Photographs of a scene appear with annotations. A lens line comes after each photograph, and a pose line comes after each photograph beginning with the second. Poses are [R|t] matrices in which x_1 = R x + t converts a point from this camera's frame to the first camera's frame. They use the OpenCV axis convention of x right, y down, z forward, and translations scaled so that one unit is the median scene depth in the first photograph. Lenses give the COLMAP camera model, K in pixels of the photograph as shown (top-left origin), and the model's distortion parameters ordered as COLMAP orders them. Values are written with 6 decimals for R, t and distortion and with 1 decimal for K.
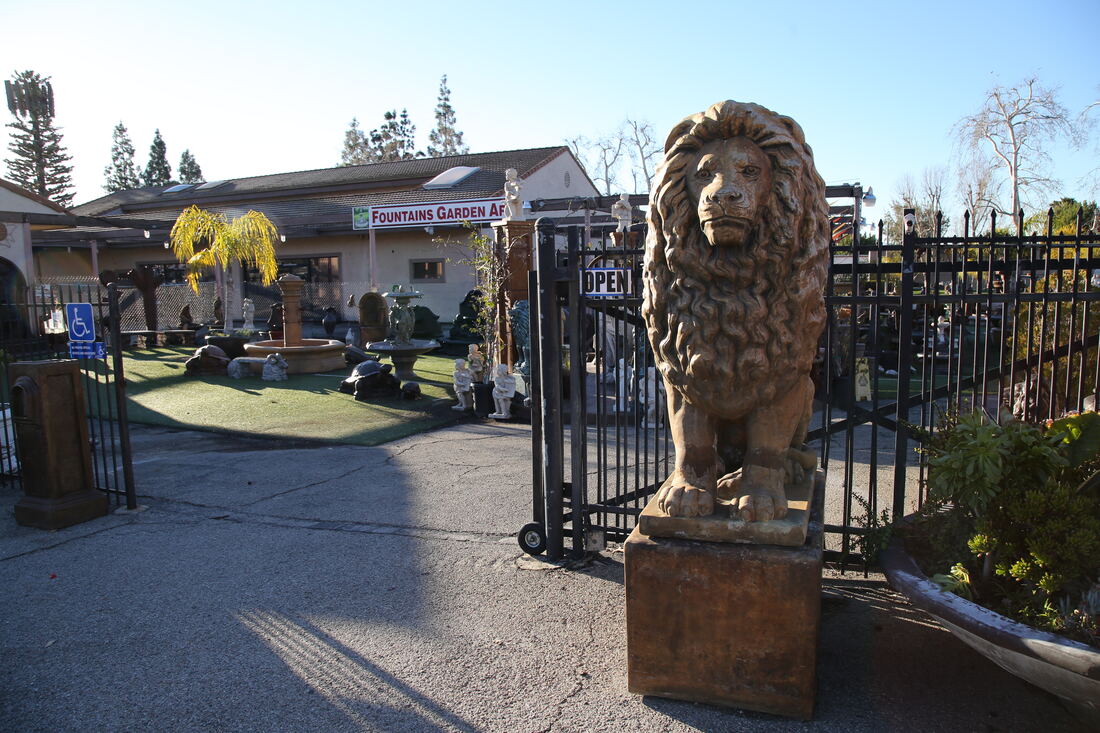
lens RADIAL K [[753.9, 0, 547.6], [0, 753.9, 363.5], [0, 0, 1]] dist [-0.139843, 0.083860]
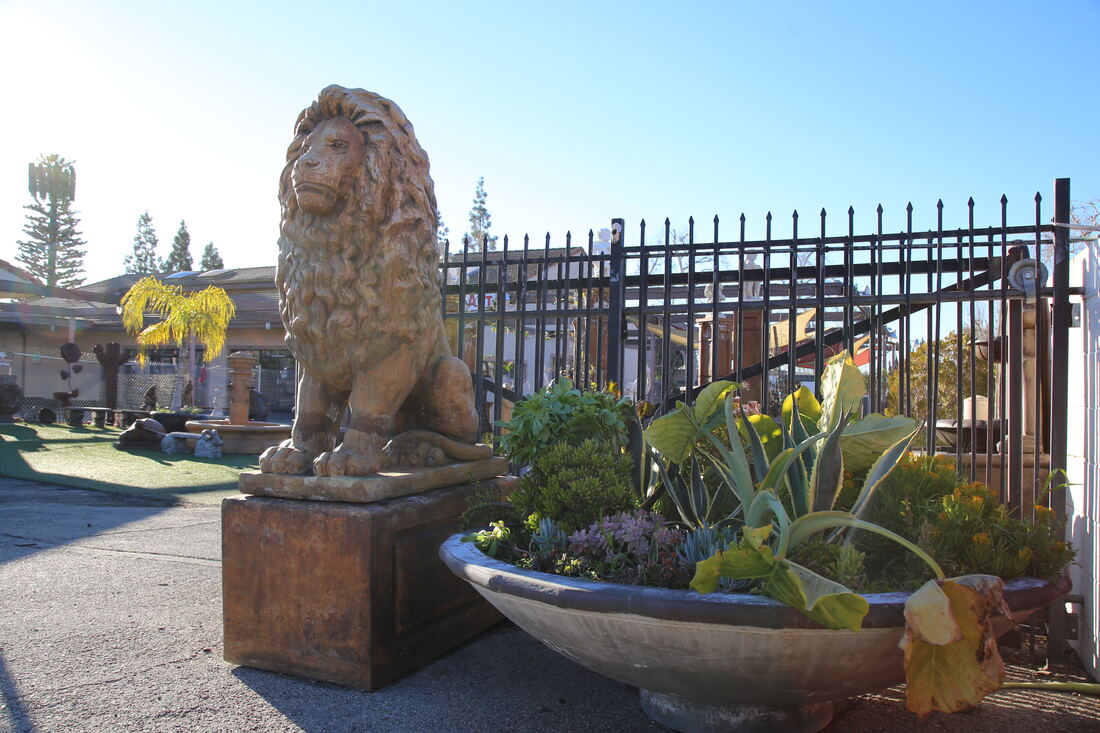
lens RADIAL K [[815.1, 0, 550.0], [0, 815.1, 366.5], [0, 0, 1]] dist [-0.097354, 0.059055]
pose [[0.998127, 0.040856, -0.045526, 0.613708], [-0.047146, 0.988014, -0.146990, 0.207530], [0.038974, 0.148861, 0.988090, -0.098160]]
